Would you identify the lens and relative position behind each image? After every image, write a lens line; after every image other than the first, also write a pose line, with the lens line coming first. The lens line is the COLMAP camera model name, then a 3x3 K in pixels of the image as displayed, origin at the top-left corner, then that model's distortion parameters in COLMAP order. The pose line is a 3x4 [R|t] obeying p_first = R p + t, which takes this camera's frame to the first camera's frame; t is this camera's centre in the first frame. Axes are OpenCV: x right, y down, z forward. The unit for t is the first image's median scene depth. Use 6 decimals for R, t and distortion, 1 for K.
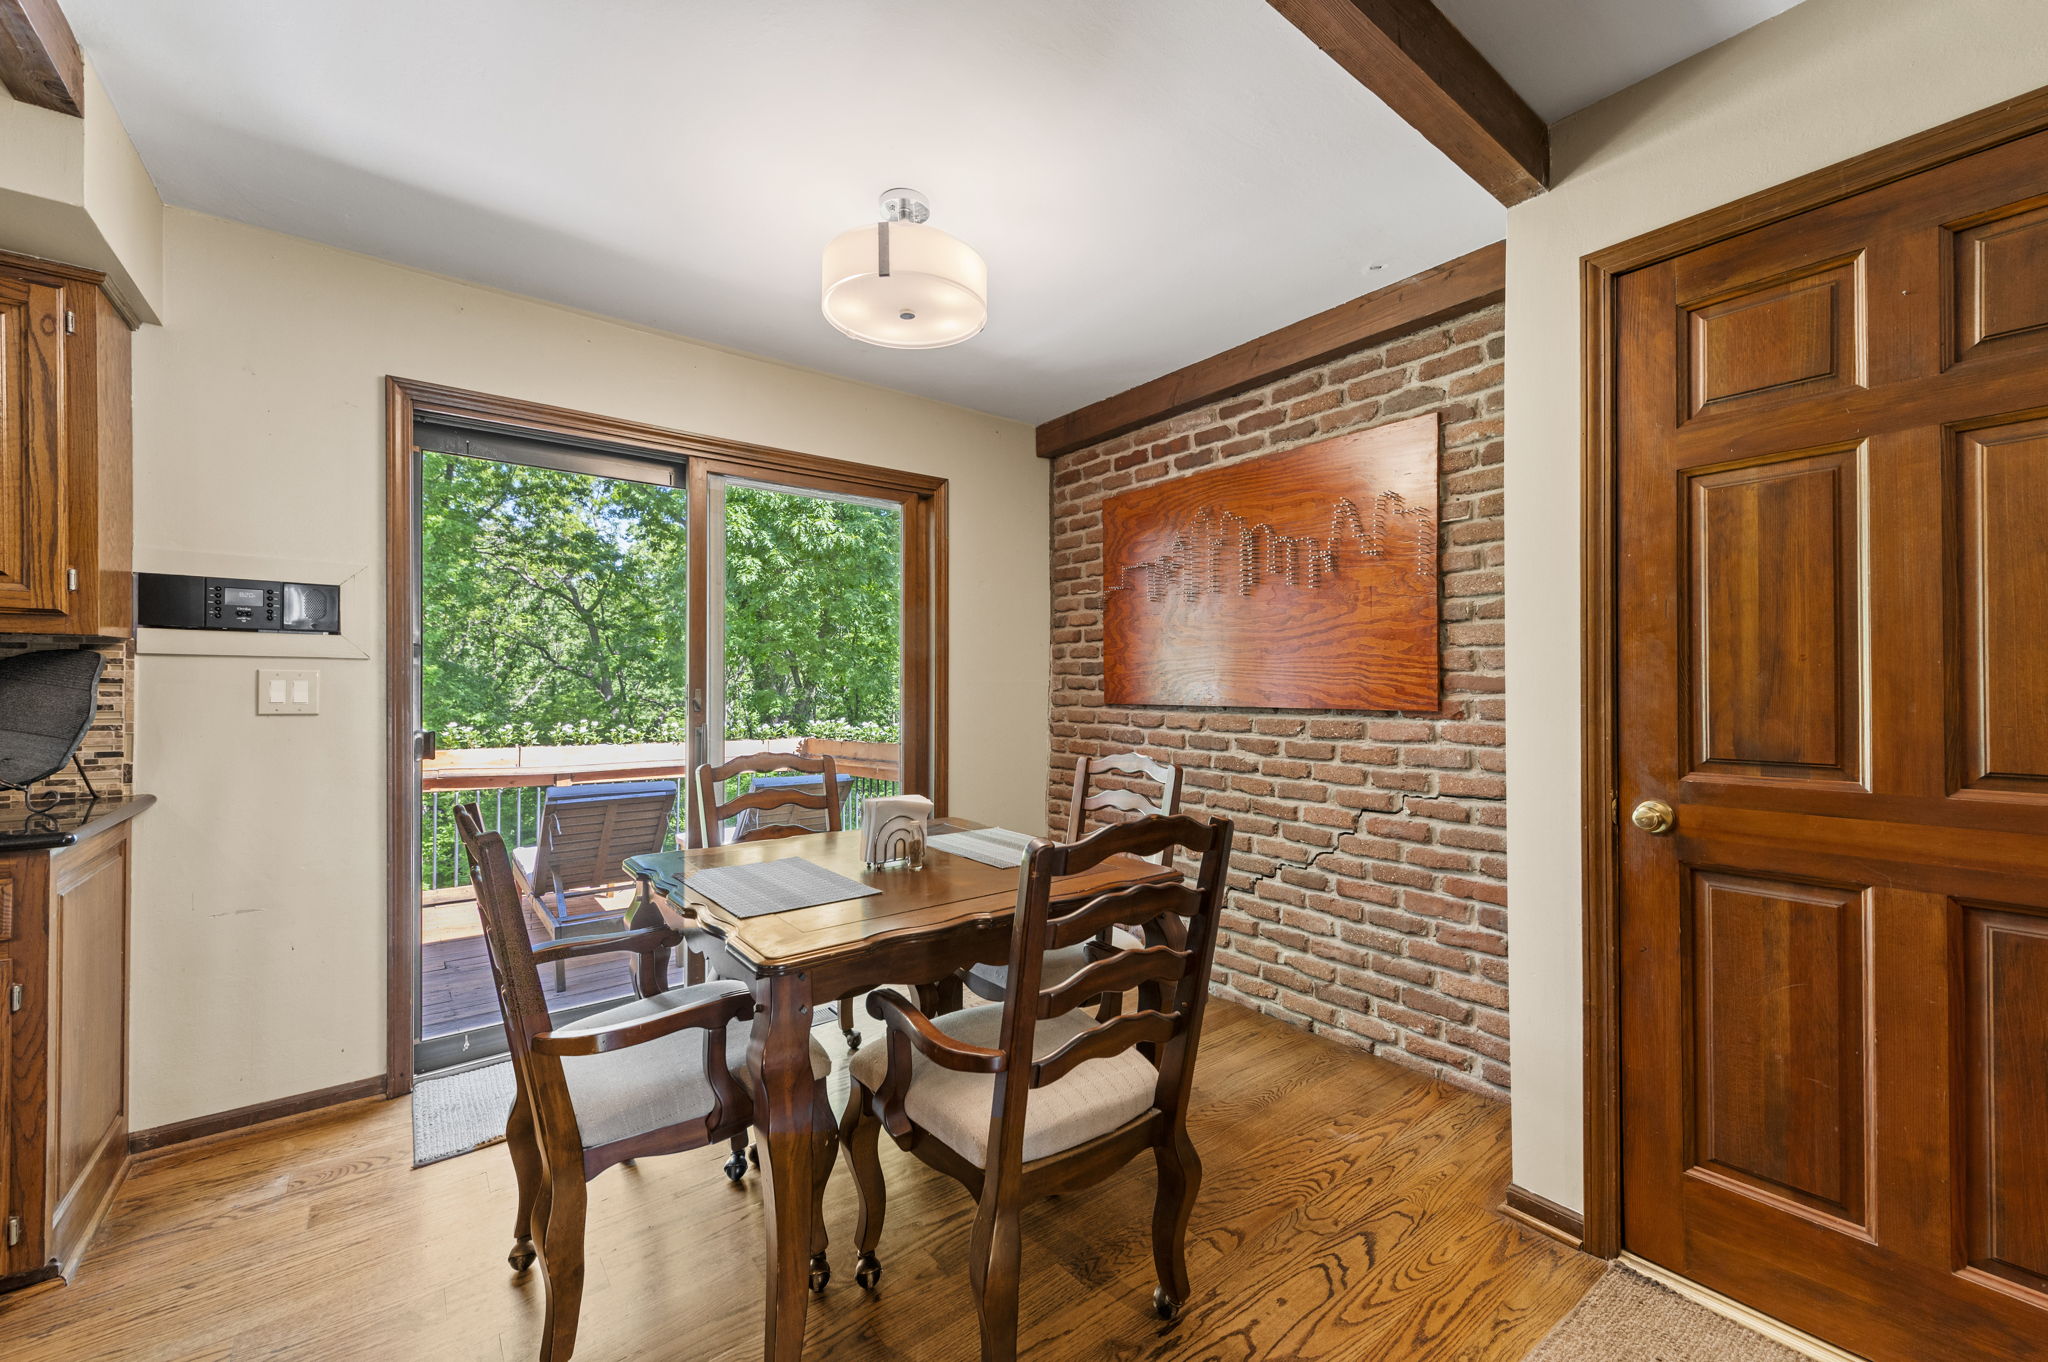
lens RADIAL K [[806.0, 0, 1014.8], [0, 806.0, 680.2], [0, 0, 1]] dist [0.001956, 0.000328]
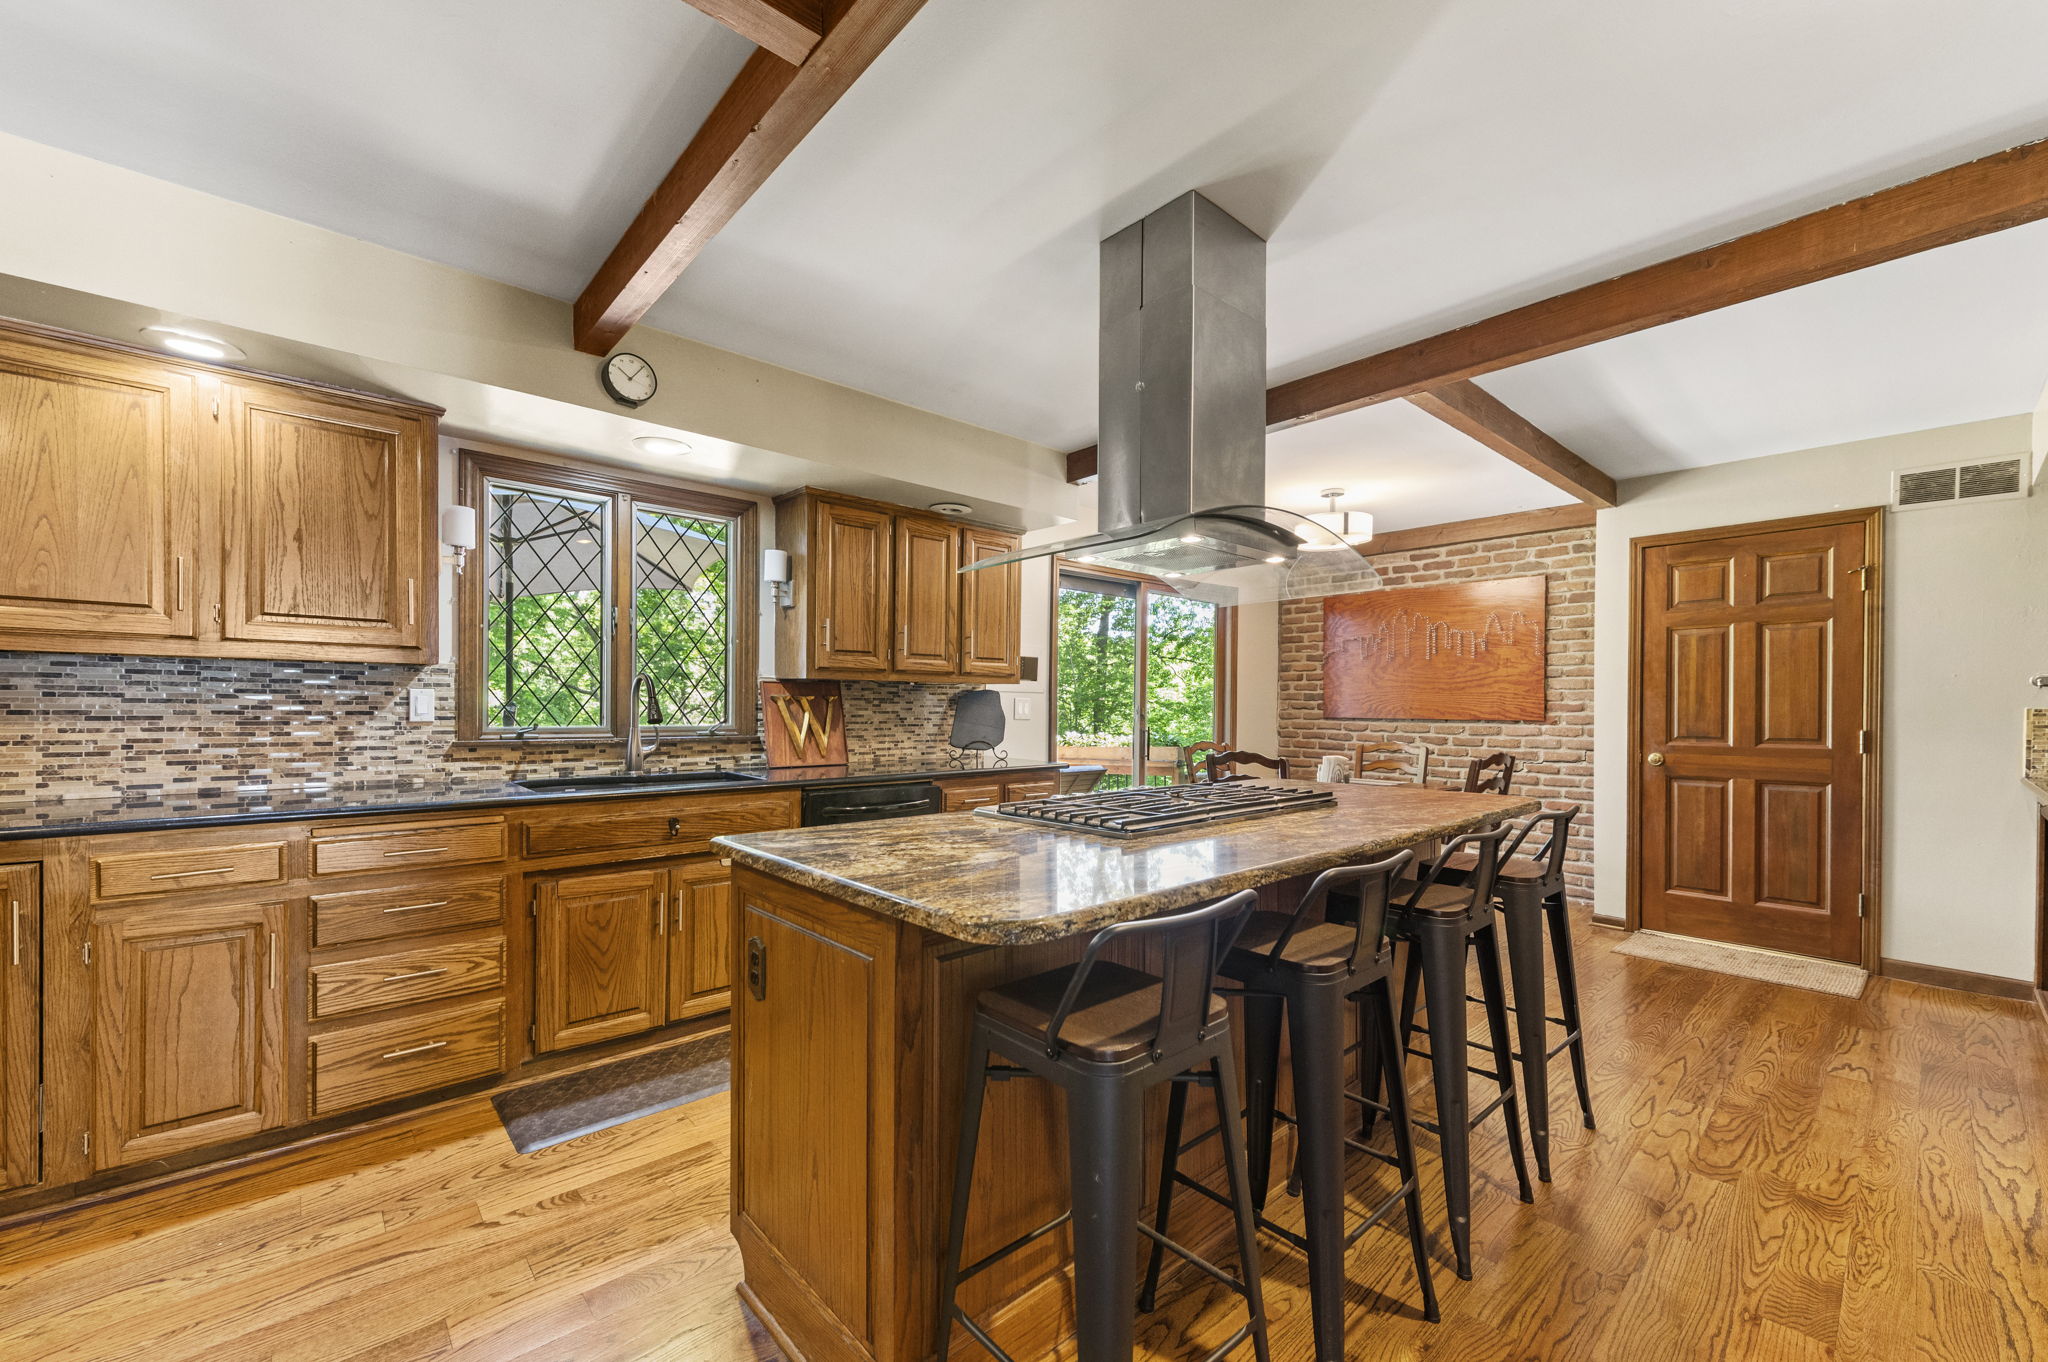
lens RADIAL K [[806.0, 0, 1014.0], [0, 806.0, 708.3], [0, 0, 1]] dist [0.001956, 0.000328]
pose [[0.998399, 0.006495, 0.056186, -1.395679], [-0.007054, 0.999928, 0.009750, -0.005247], [-0.056119, -0.010131, 0.998373, -1.453276]]
